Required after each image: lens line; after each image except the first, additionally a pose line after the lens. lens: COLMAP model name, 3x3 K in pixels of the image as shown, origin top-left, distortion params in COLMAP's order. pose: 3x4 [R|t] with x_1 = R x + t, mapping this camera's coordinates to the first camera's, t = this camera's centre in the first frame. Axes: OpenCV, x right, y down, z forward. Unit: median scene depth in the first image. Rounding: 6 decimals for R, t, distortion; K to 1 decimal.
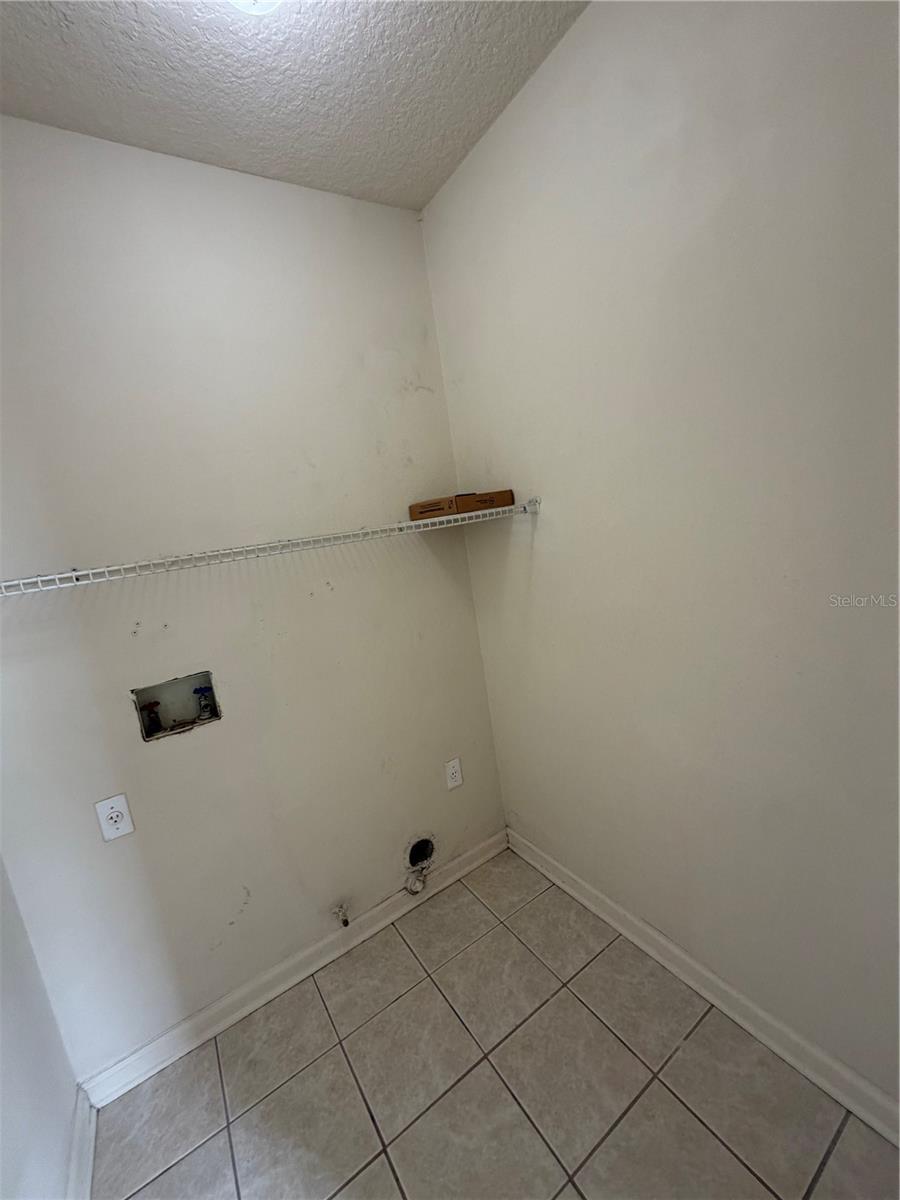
lens RADIAL K [[479.2, 0, 449.4], [0, 479.2, 594.8], [0, 0, 1]] dist [-0.001079, 0.000450]
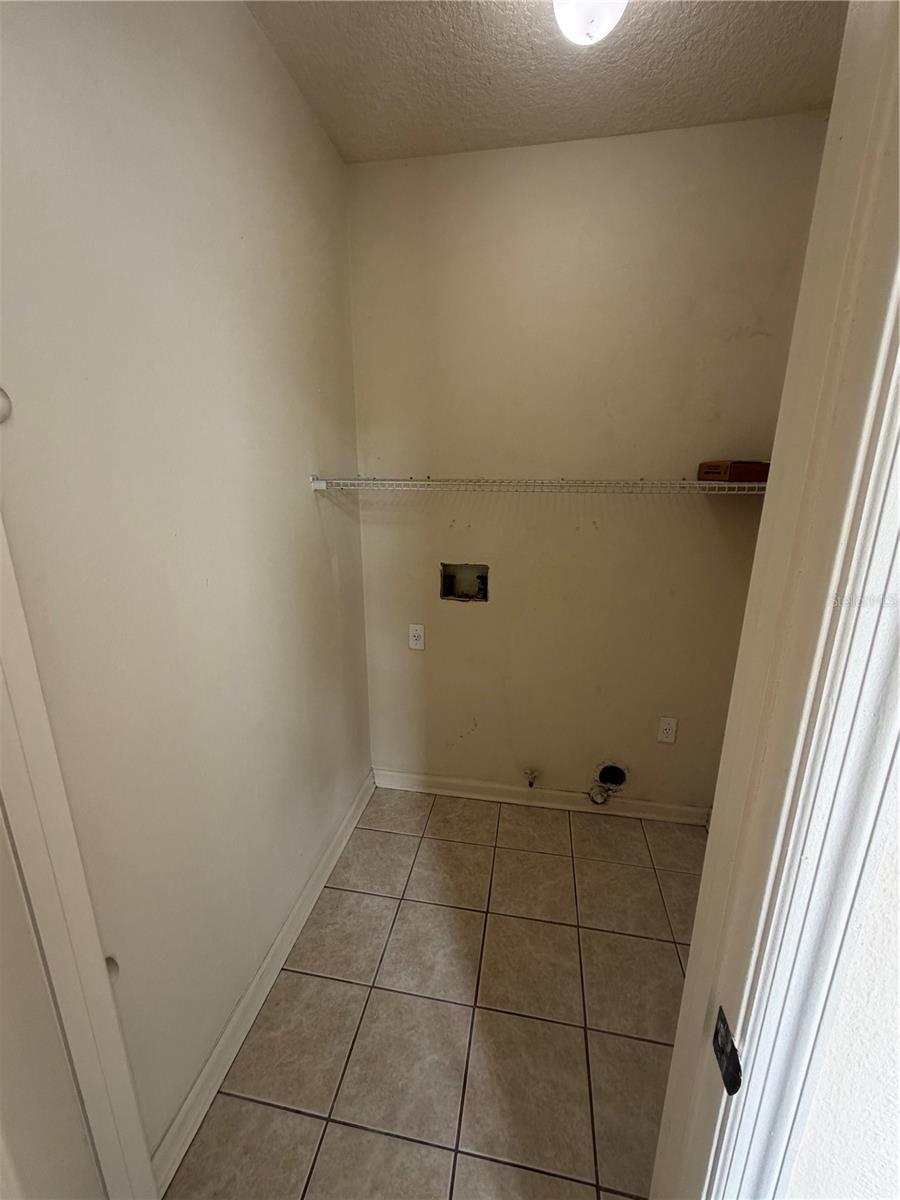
lens RADIAL K [[479.2, 0, 449.4], [0, 479.2, 594.8], [0, 0, 1]] dist [-0.001079, 0.000450]
pose [[0.712817, 0.313860, -0.627203, 0.308490], [-0.216560, 0.949077, 0.228810, -0.052913], [0.667079, -0.027272, 0.744488, -0.104670]]
